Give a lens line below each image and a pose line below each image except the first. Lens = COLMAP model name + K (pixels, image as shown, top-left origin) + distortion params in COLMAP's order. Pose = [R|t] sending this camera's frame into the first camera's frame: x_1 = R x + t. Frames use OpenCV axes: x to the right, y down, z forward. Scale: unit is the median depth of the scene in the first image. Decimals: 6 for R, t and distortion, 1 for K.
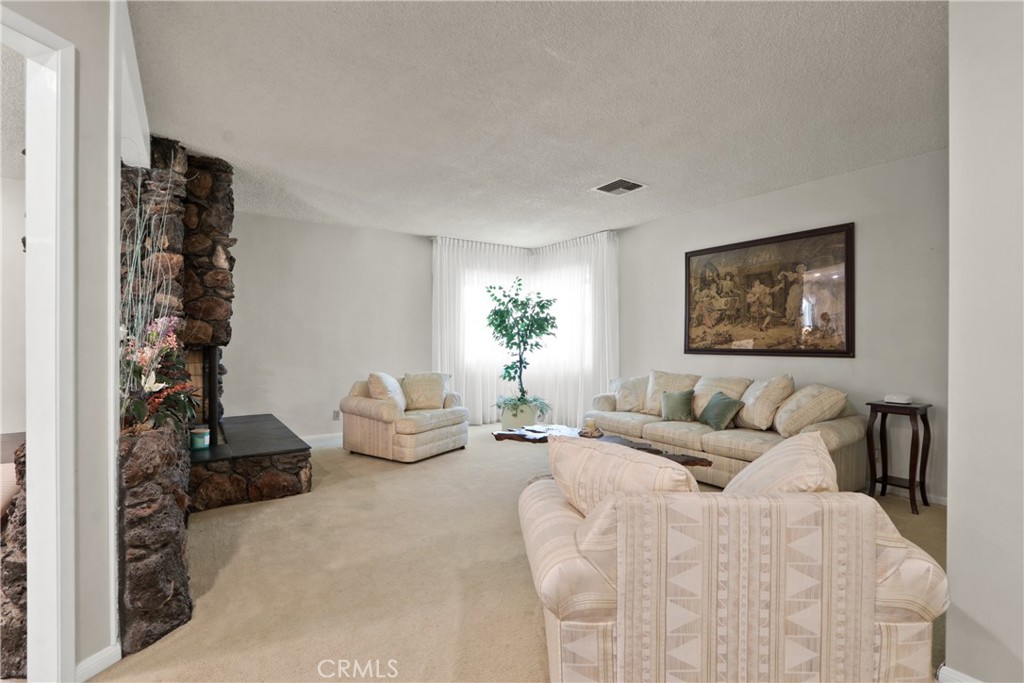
lens RADIAL K [[479.4, 0, 512.0], [0, 479.4, 341.5], [0, 0, 1]] dist [-0.000685, -0.000193]
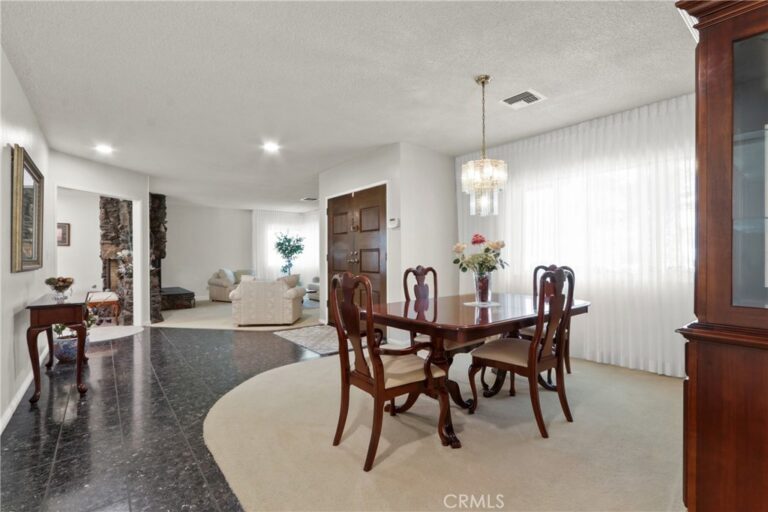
lens RADIAL K [[359.6, 0, 384.0], [0, 359.6, 256.0], [0, 0, 1]] dist [-0.000685, -0.000193]
pose [[0.997429, -0.006831, 0.071335, 0.364813], [0.006621, 0.999973, 0.003182, -0.002325], [-0.071355, -0.002702, 0.997447, -0.802823]]
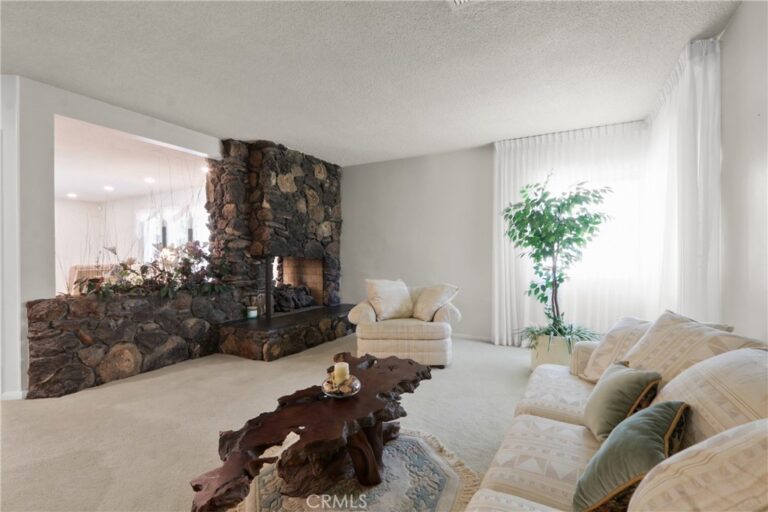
lens RADIAL K [[368.3, 0, 381.8], [0, 368.3, 251.5], [0, 0, 1]] dist [-0.001417, -0.000045]
pose [[0.455354, -0.009805, -0.890256, 0.423358], [0.004586, 0.999952, -0.008668, 0.003740], [0.890298, -0.000136, 0.455378, 0.504510]]
